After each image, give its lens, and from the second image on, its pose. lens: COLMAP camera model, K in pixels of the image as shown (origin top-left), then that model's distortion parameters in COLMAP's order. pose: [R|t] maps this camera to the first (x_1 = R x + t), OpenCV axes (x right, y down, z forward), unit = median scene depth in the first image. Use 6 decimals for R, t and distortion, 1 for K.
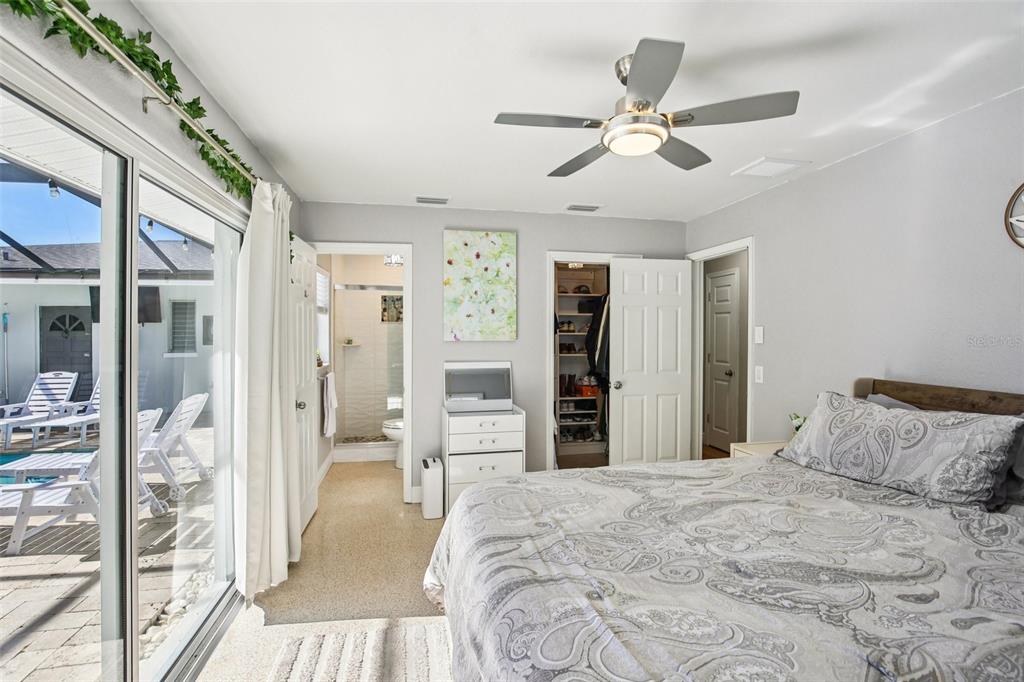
lens RADIAL K [[489.9, 0, 512.0], [0, 489.9, 341.0], [0, 0, 1]] dist [-0.000190, -0.000059]
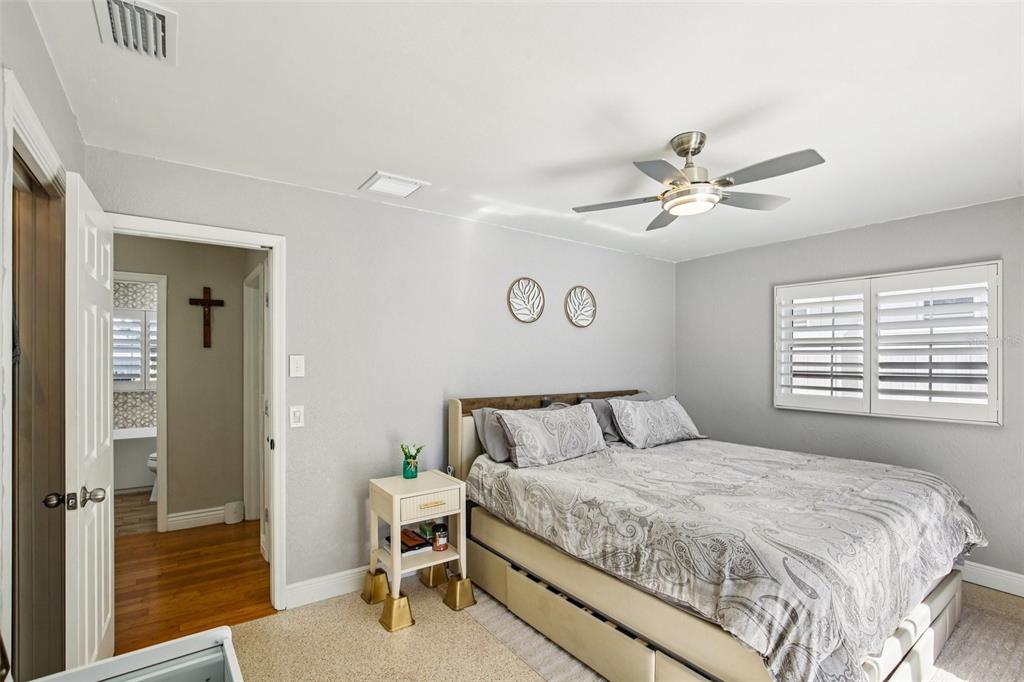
lens RADIAL K [[475.6, 0, 510.9], [0, 475.6, 359.7], [0, 0, 1]] dist [-0.031657, -0.000165]
pose [[-0.412804, -0.001033, 0.910819, -0.612490], [0.012494, 0.999899, 0.006797, -0.043030], [-0.910734, 0.014186, -0.412750, 1.868663]]
